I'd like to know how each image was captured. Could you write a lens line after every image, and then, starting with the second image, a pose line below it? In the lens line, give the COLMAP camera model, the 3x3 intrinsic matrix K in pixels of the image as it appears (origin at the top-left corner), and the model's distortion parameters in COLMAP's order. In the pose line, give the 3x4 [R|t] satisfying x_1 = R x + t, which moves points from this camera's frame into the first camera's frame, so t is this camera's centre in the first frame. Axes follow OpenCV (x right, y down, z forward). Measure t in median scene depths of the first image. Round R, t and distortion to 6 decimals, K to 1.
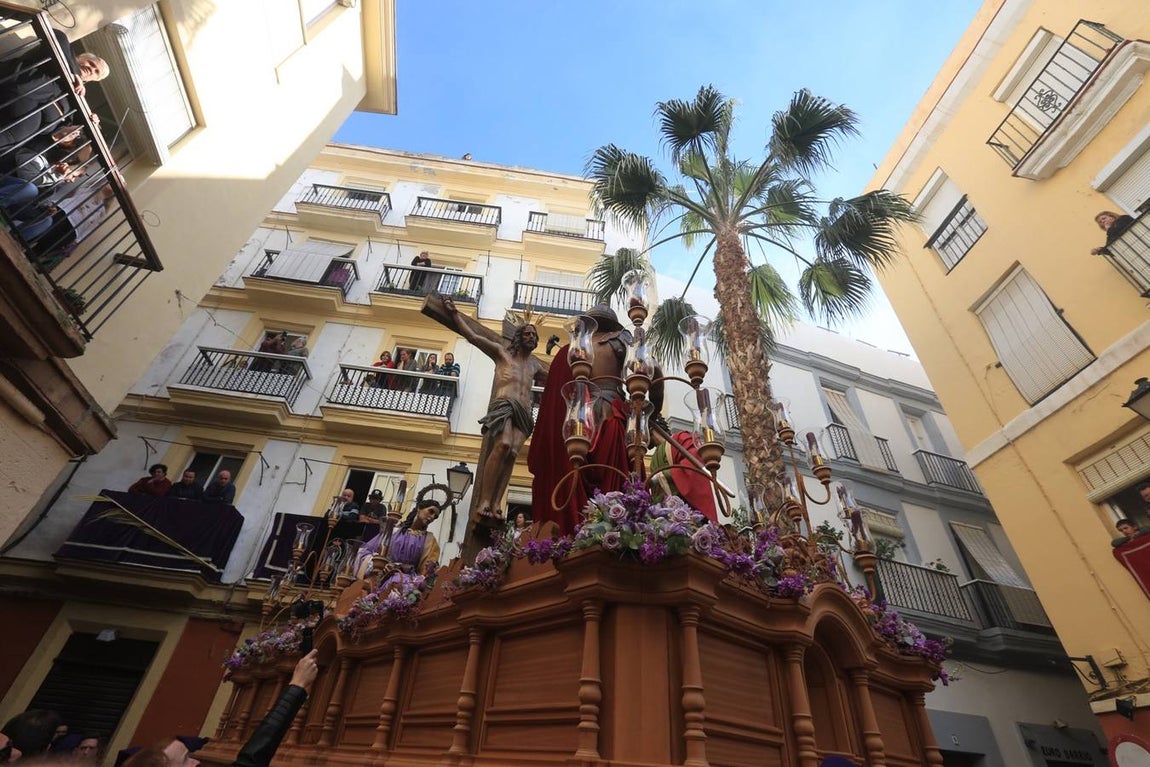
lens RADIAL K [[534.0, 0, 565.4], [0, 534.0, 381.4], [0, 0, 1]] dist [-0.042133, 0.012480]
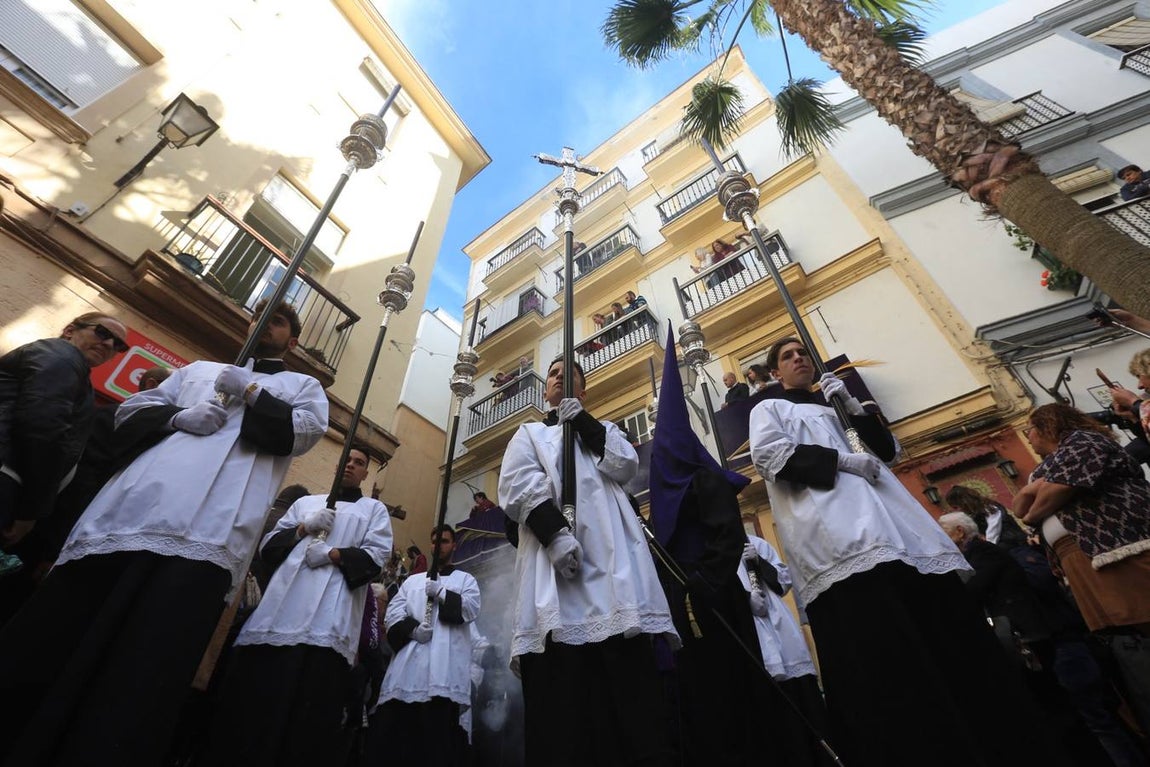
lens RADIAL K [[534.0, 0, 565.4], [0, 534.0, 381.4], [0, 0, 1]] dist [-0.042133, 0.012480]
pose [[0.705956, -0.531340, -0.468299, 0.095155], [0.503201, 0.841579, -0.196300, 0.244498], [0.498412, -0.097069, 0.861489, 0.019452]]
